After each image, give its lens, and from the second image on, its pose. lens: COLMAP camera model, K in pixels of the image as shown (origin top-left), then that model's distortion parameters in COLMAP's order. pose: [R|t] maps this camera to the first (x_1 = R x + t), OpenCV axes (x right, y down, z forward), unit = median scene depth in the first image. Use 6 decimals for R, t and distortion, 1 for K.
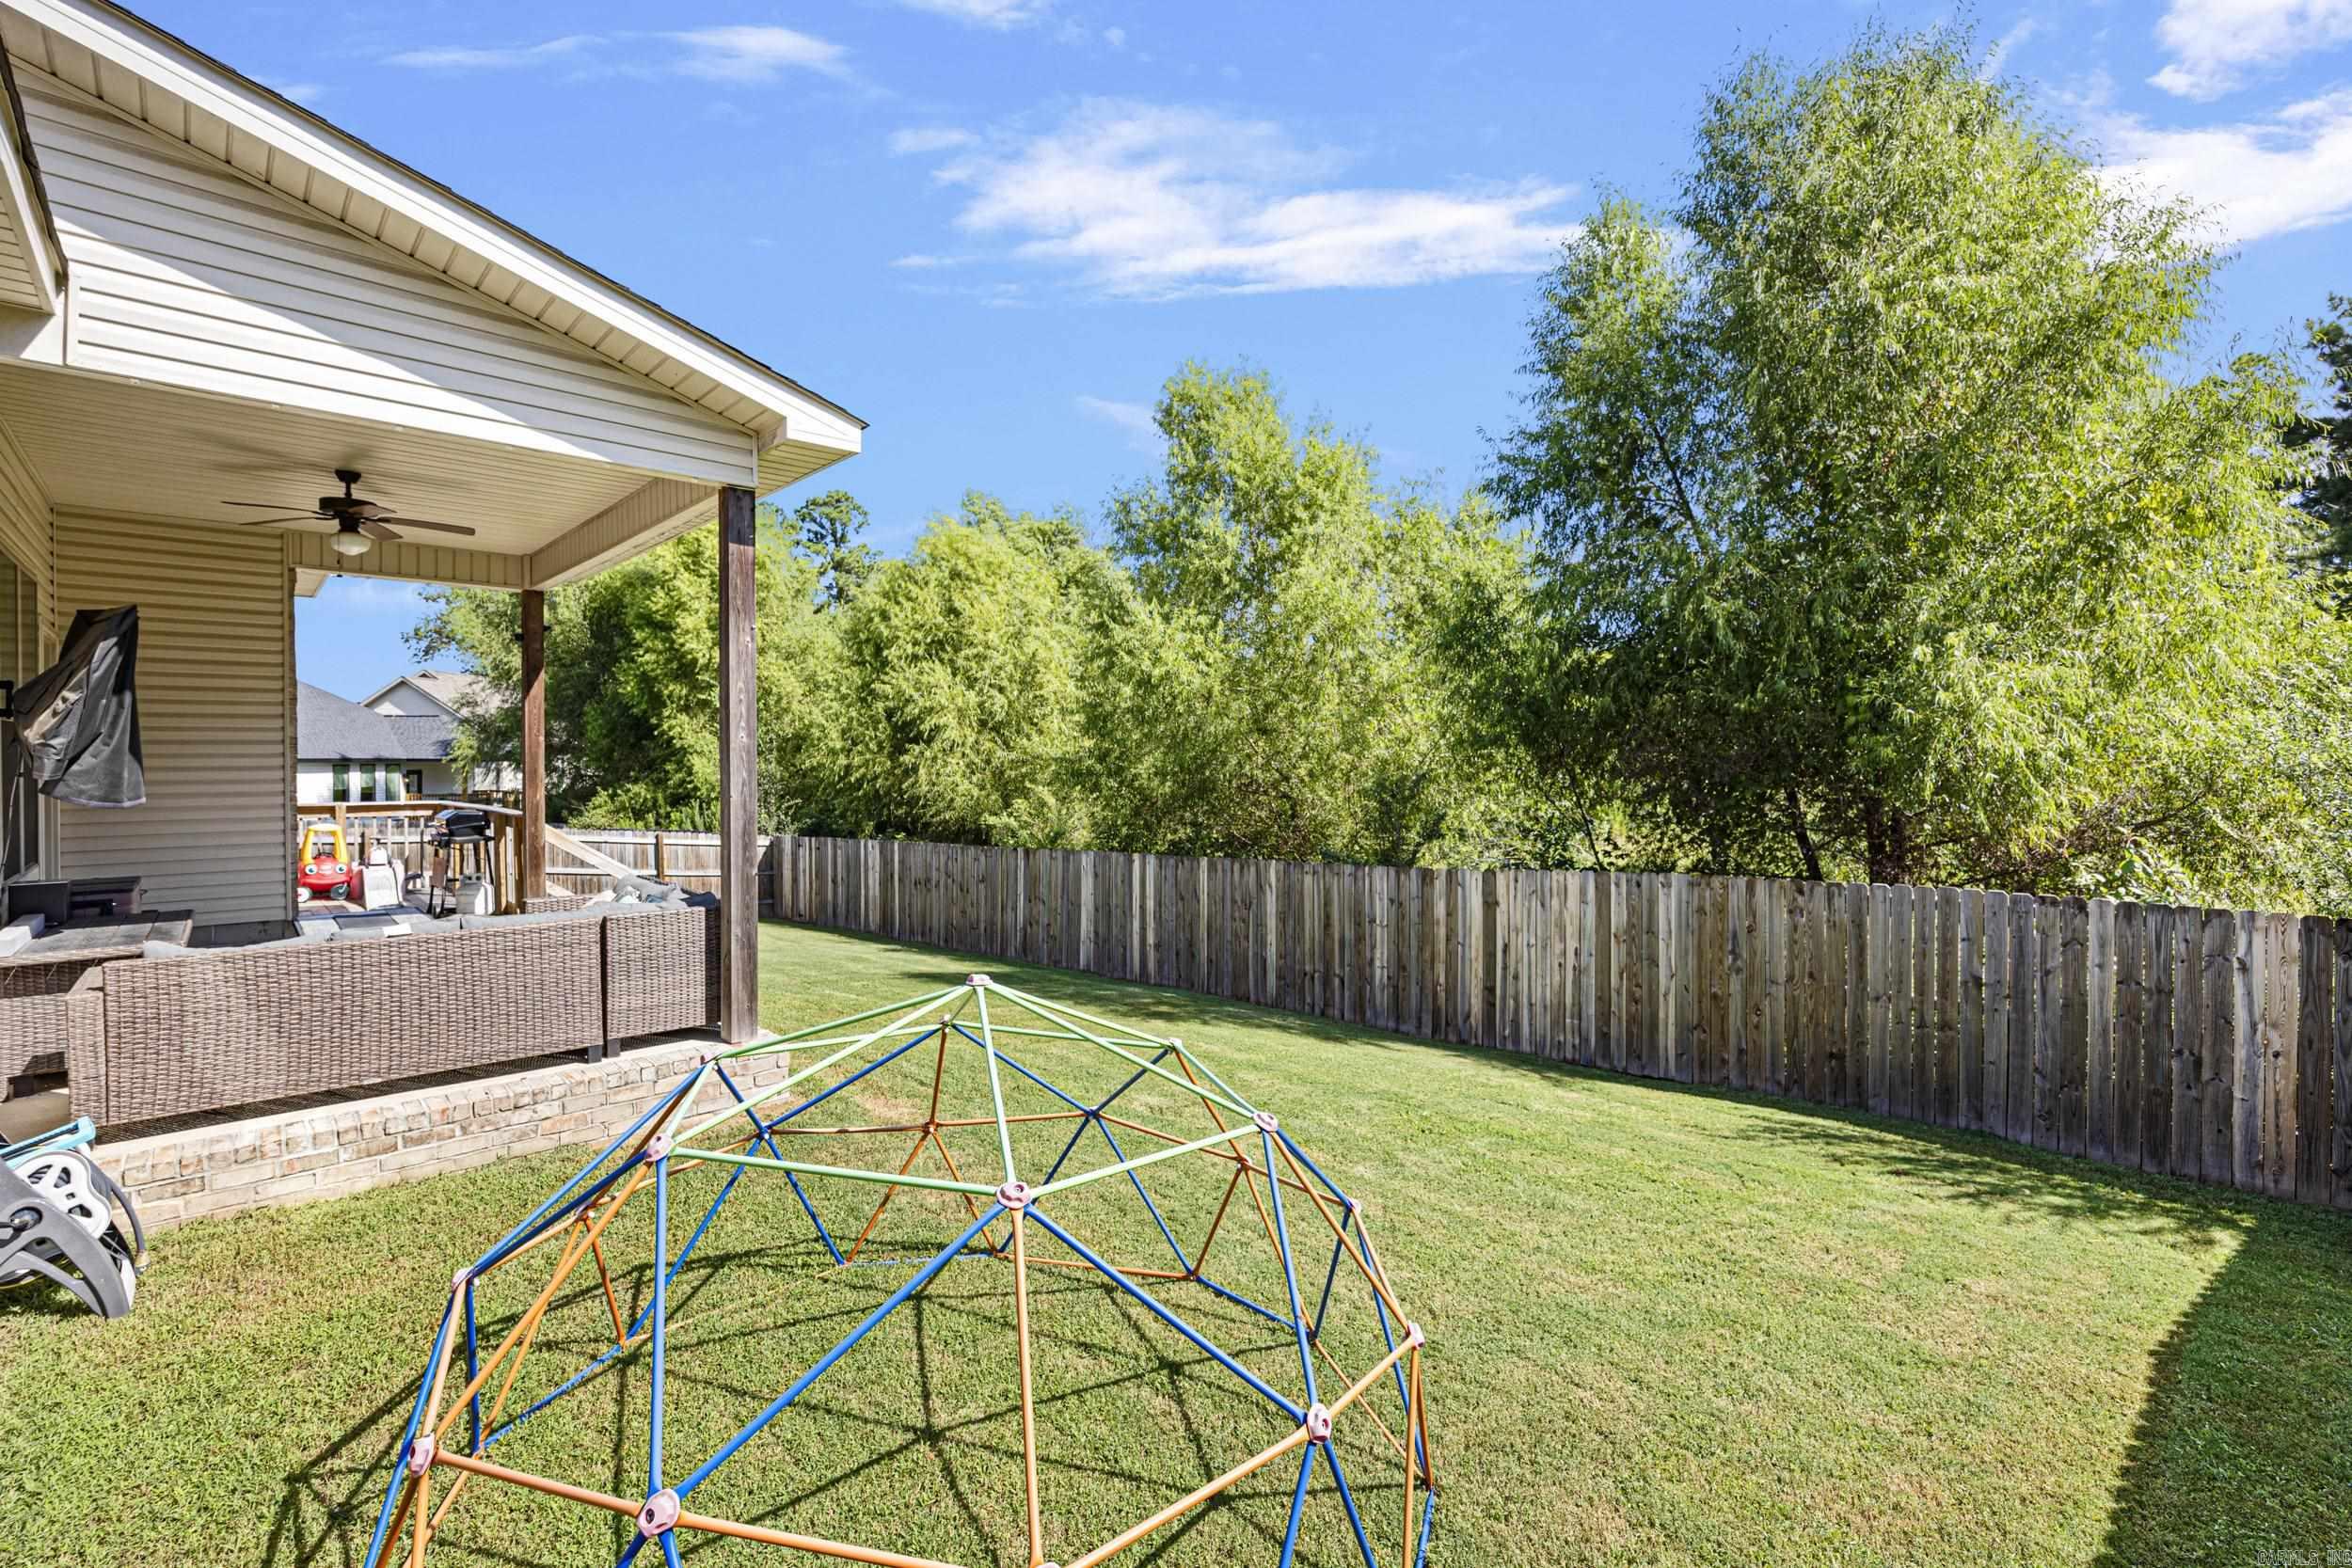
lens RADIAL K [[1026.6, 0, 1188.6], [0, 1026.6, 793.3], [0, 0, 1]] dist [-0.002962, -0.000147]
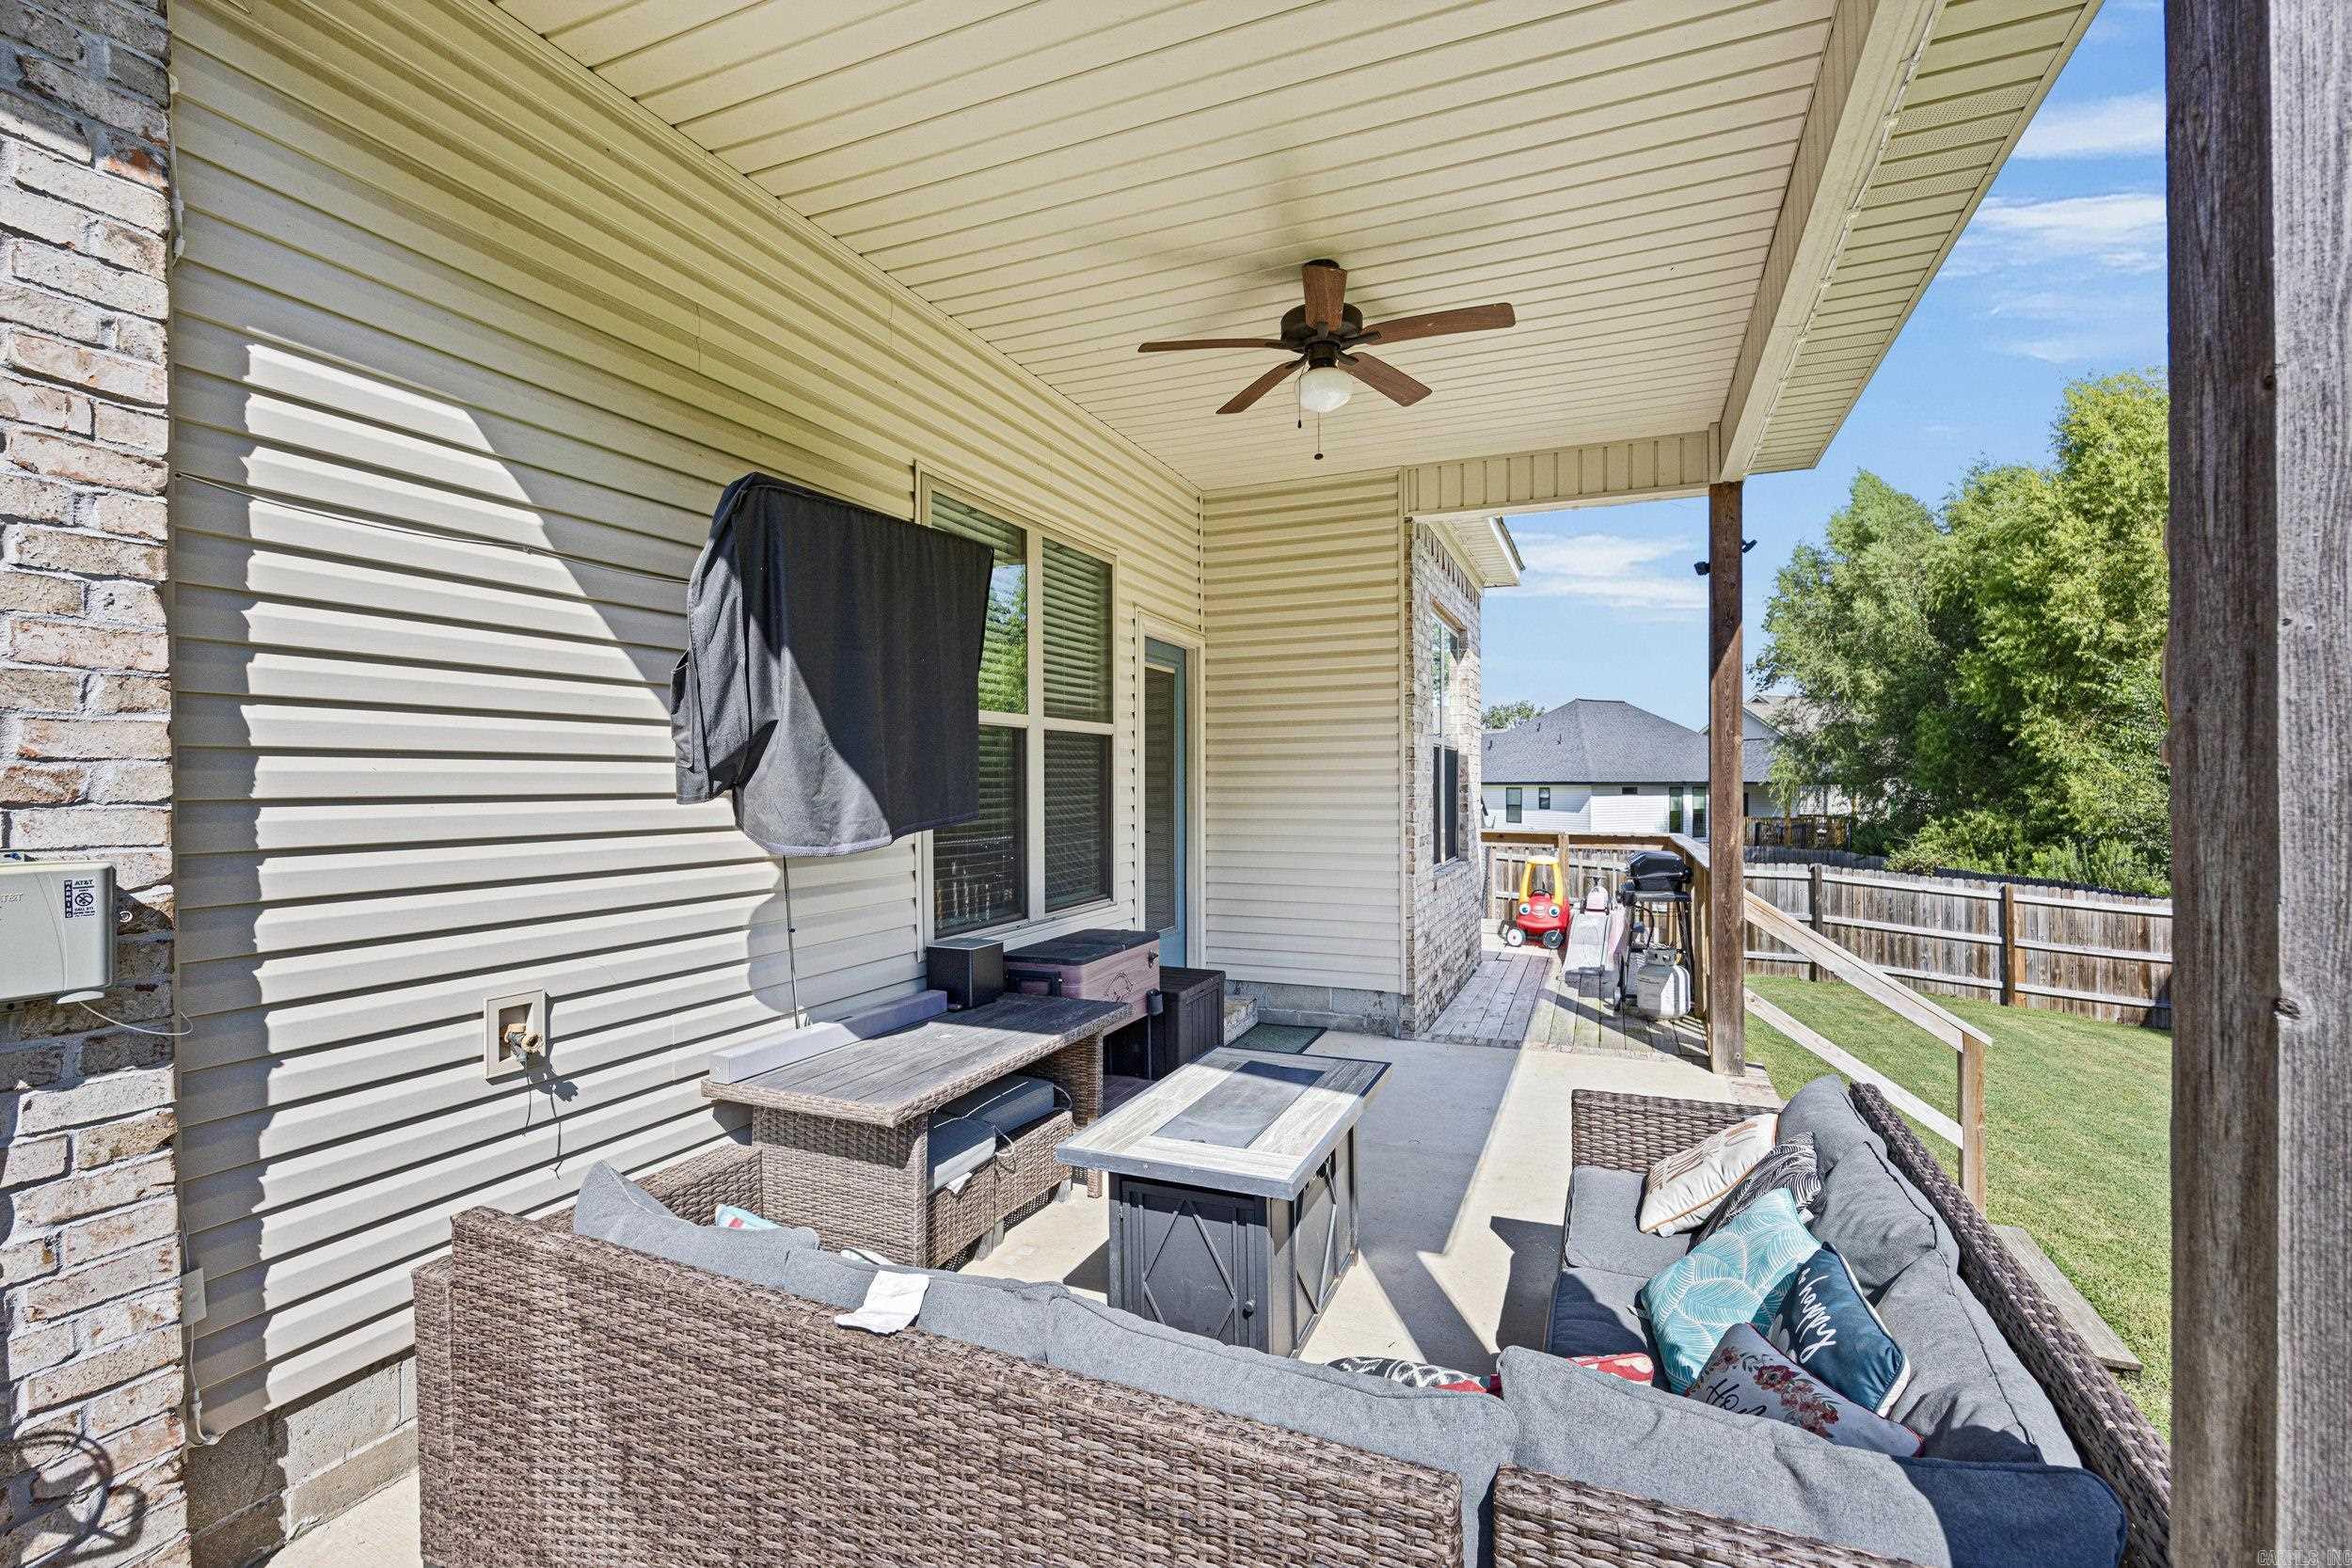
lens RADIAL K [[1026.6, 0, 1188.6], [0, 1026.6, 793.3], [0, 0, 1]] dist [-0.002962, -0.000147]
pose [[0.396298, 0.002082, -0.918120, -0.072099], [-0.023198, 0.999701, -0.007747, -0.003375], [0.917829, 0.024369, 0.396228, 0.156741]]
